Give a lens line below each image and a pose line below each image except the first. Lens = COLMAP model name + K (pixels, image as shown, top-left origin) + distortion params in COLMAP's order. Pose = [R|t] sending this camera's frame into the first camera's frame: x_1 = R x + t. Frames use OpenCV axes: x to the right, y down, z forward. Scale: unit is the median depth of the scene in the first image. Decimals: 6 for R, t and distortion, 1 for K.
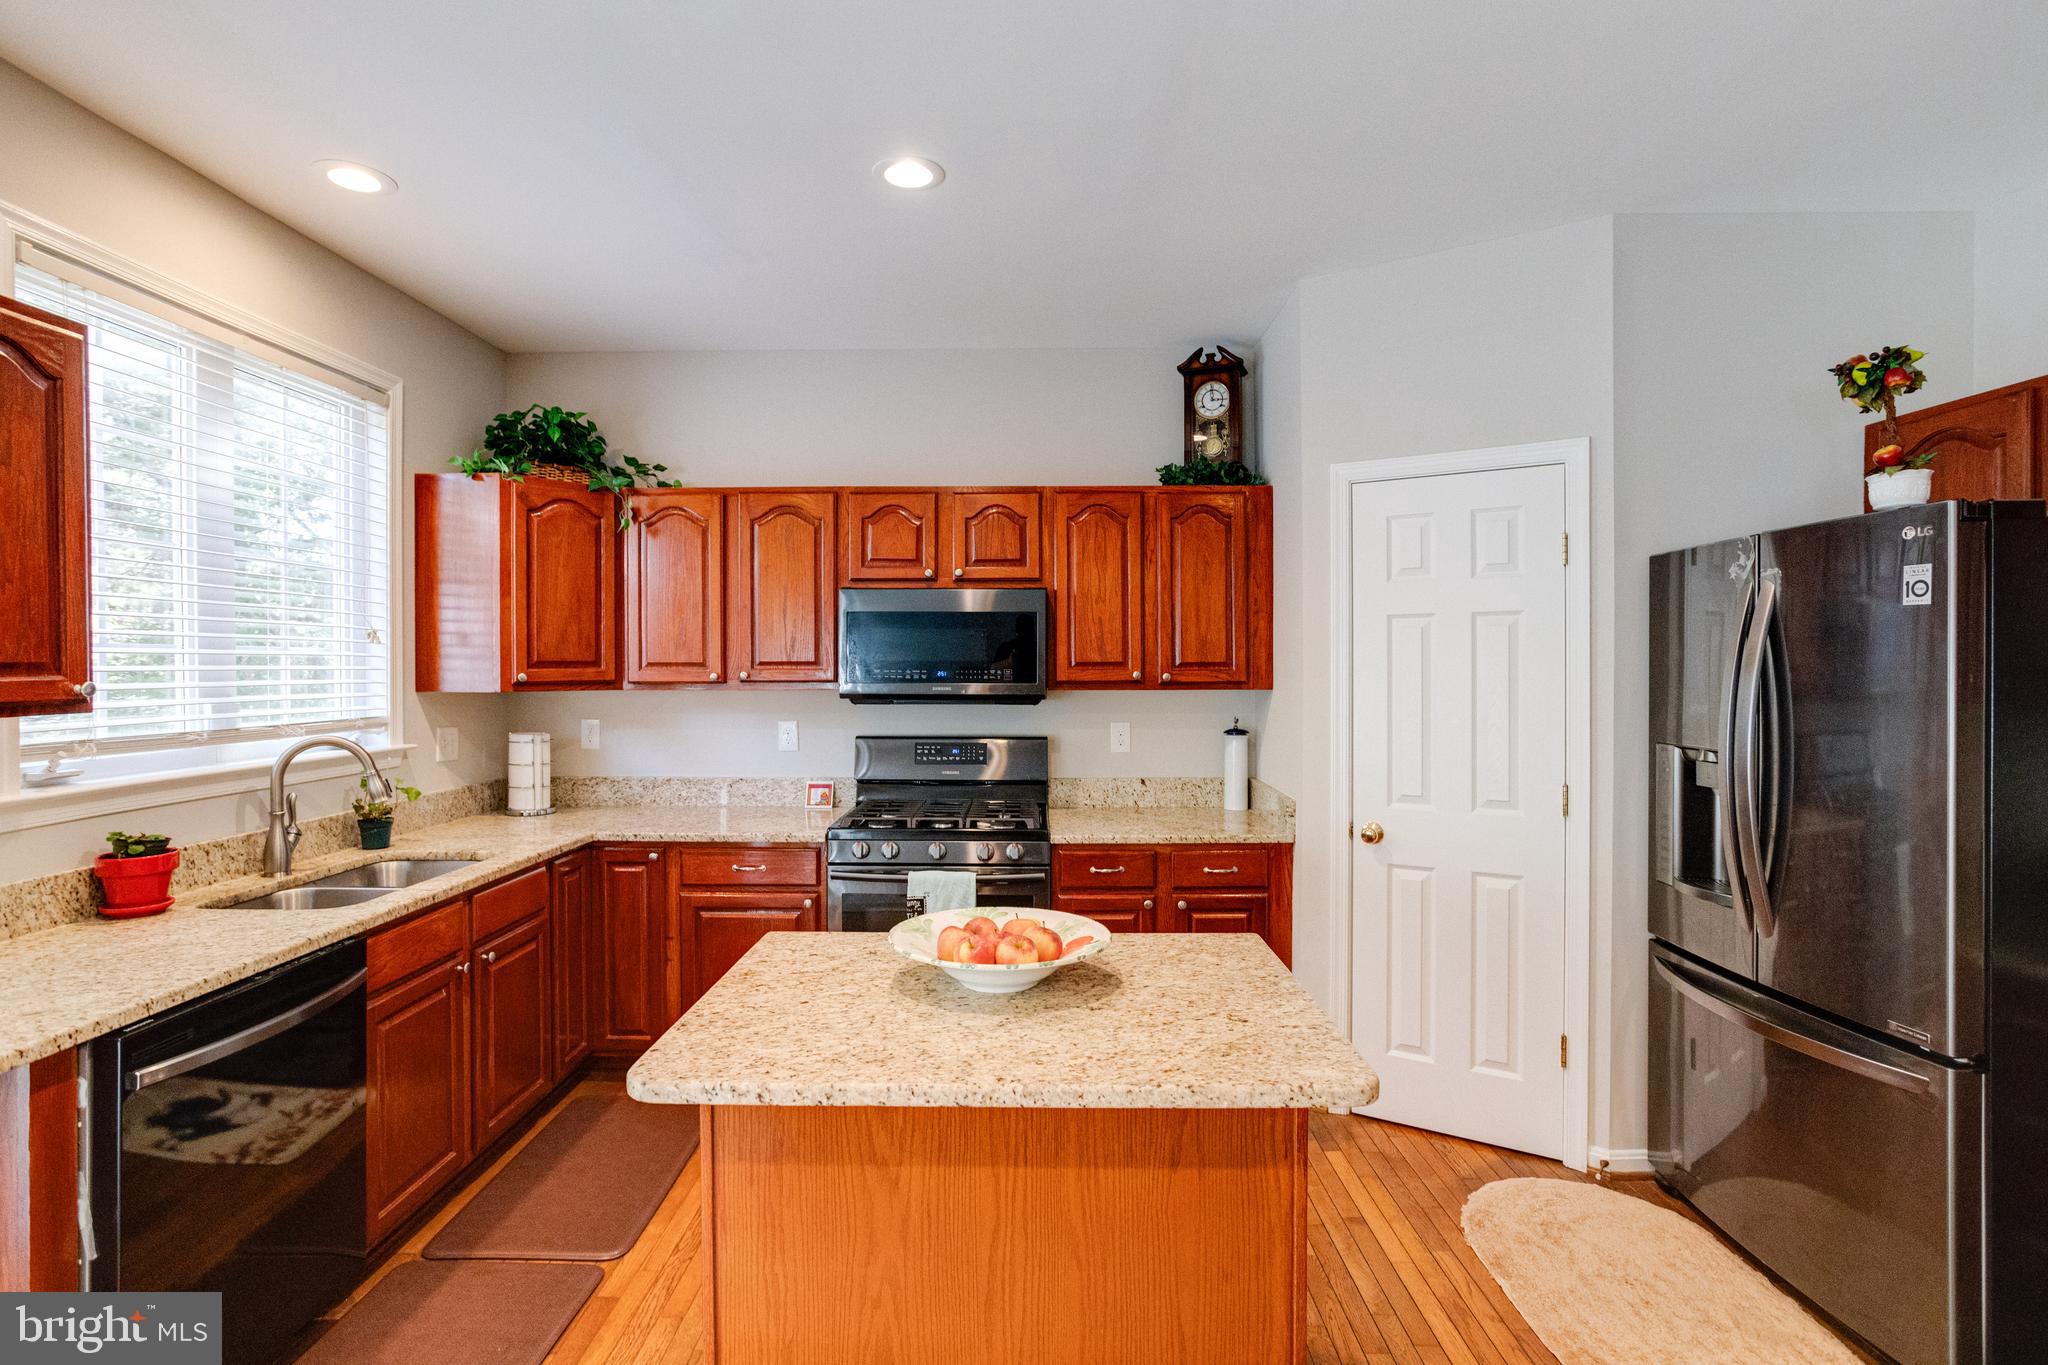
lens RADIAL K [[996.3, 0, 1020.8], [0, 996.3, 669.8], [0, 0, 1]] dist [-0.042260, 0.025970]
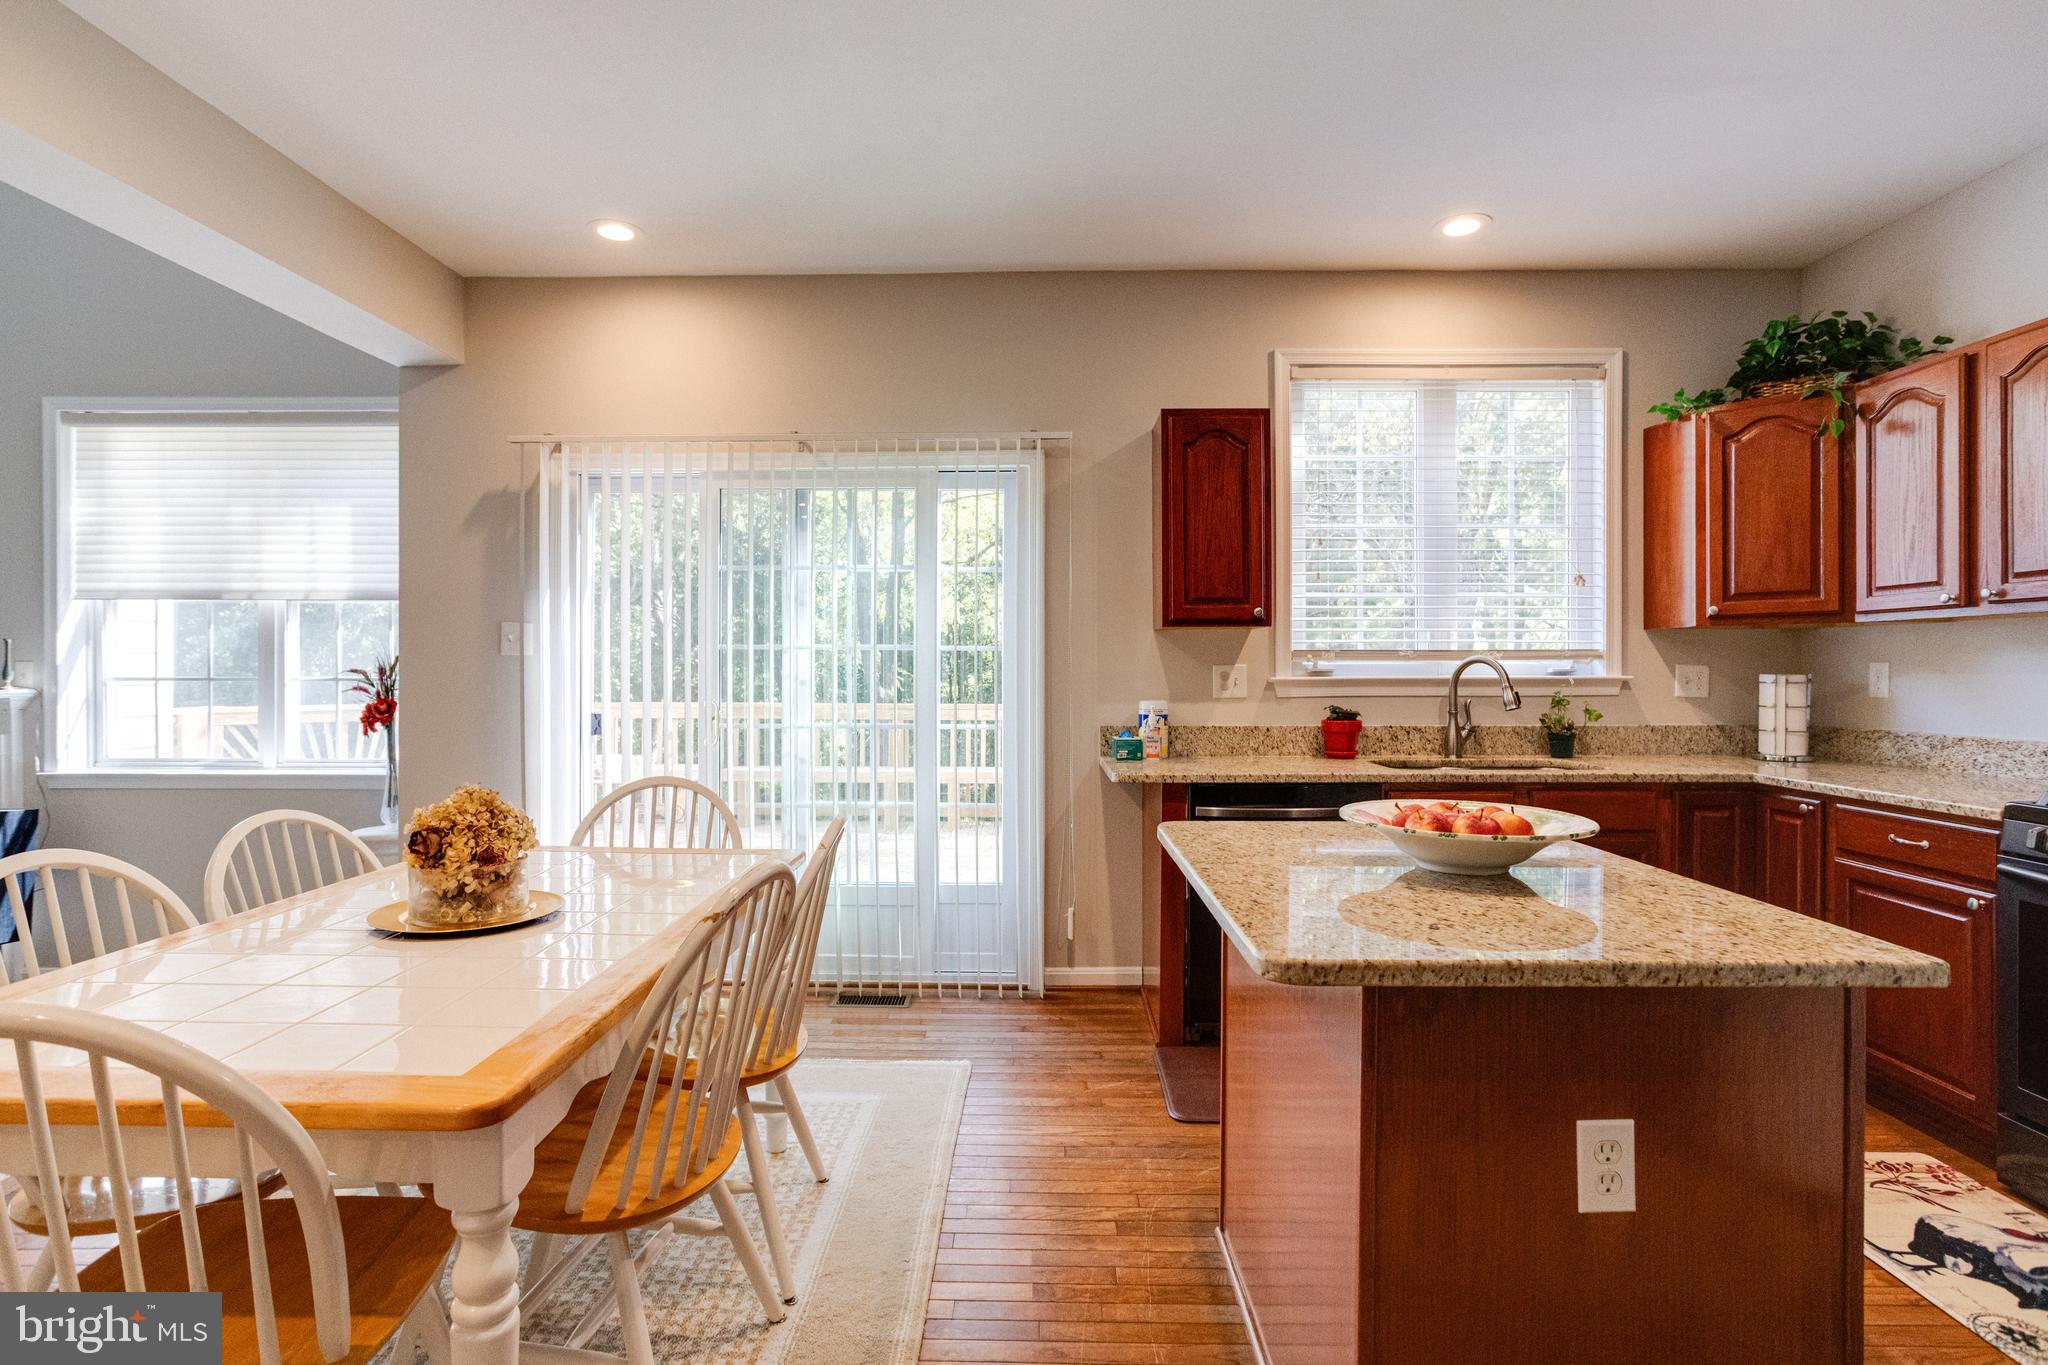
lens RADIAL K [[1006.5, 0, 1019.5], [0, 1006.5, 671.3], [0, 0, 1]] dist [-0.043564, 0.024788]
pose [[-0.006653, 0.005348, -0.999964, 0.484690], [-0.003449, 0.999980, 0.005371, 0.065348], [0.999972, 0.003484, -0.006634, 0.314868]]
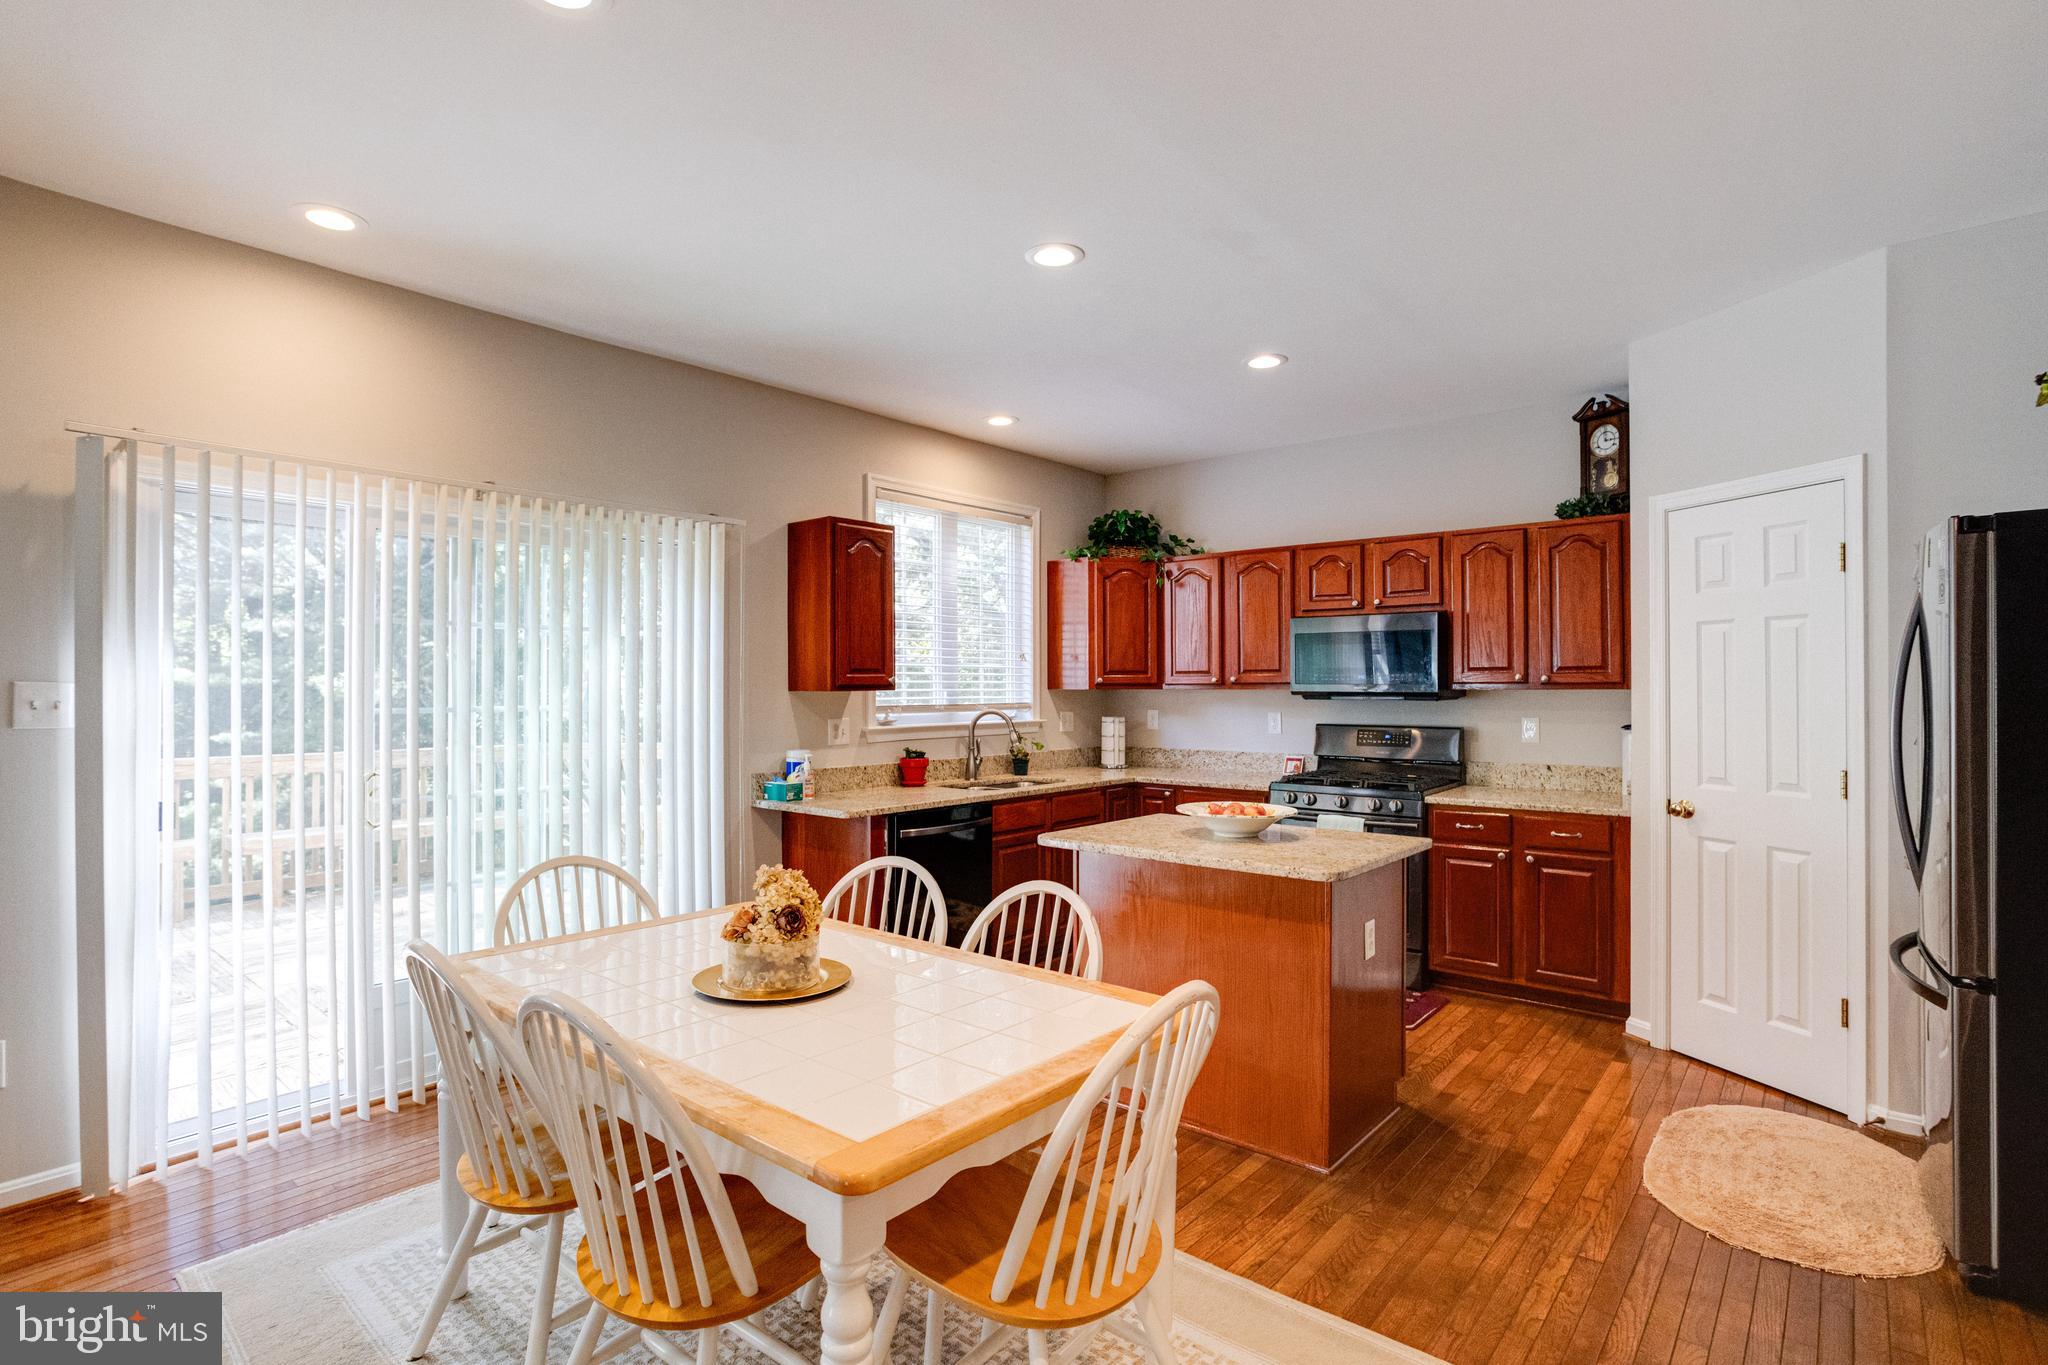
lens RADIAL K [[1006.5, 0, 1019.5], [0, 1006.5, 671.3], [0, 0, 1]] dist [-0.043564, 0.024788]
pose [[0.769781, -0.009854, -0.638232, 0.457130], [-0.002376, 0.999830, -0.018302, 0.023439], [0.638303, 0.015605, 0.769627, -0.369982]]
